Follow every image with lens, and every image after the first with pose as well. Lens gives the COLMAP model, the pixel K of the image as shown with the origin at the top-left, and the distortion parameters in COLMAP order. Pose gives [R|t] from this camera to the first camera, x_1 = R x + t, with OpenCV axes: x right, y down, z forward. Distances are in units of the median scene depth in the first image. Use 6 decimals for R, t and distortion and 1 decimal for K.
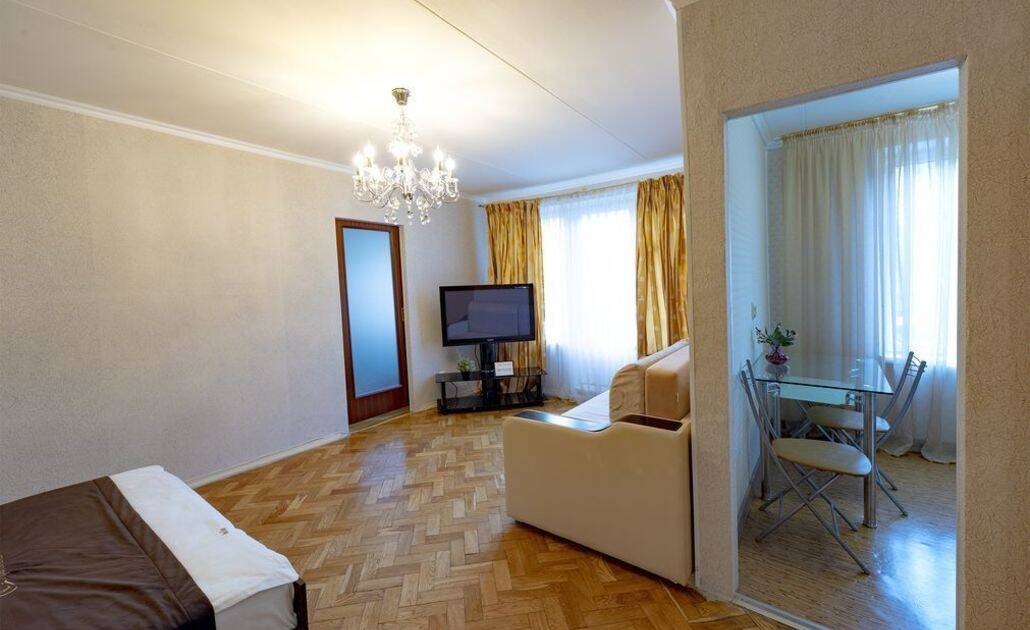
lens RADIAL K [[420.3, 0, 512.2], [0, 420.3, 302.3], [0, 0, 1]] dist [0.000360, -0.000046]
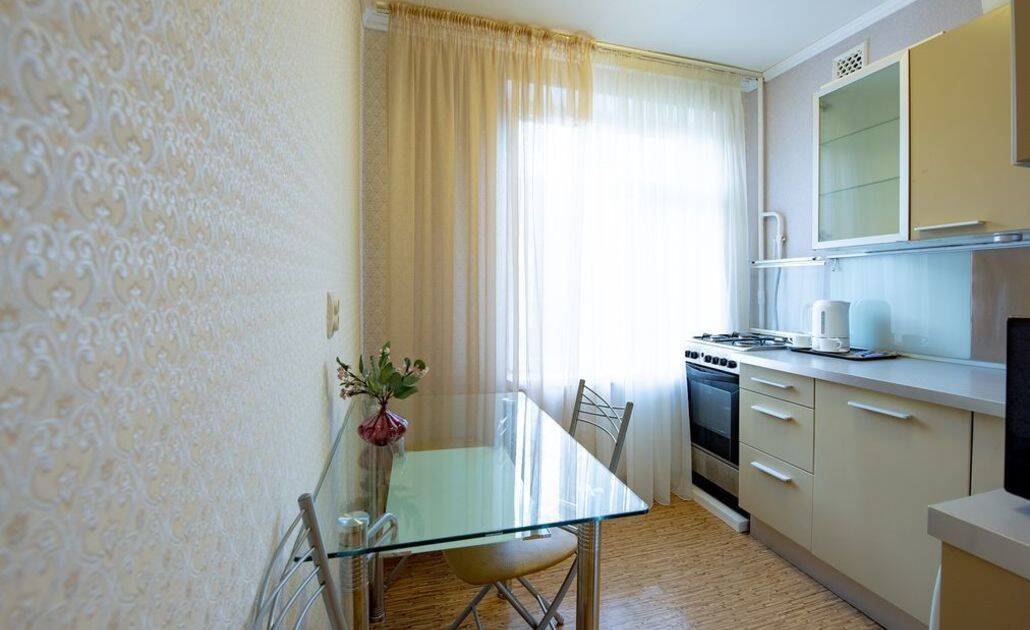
lens RADIAL K [[434.6, 0, 515.4], [0, 434.6, 284.3], [0, 0, 1]] dist [0.000810, 0.000058]
pose [[0.620709, 0.043433, 0.782837, 0.298319], [0.009296, 0.997987, -0.062740, 0.015789], [-0.783986, 0.046220, 0.619055, 0.506005]]
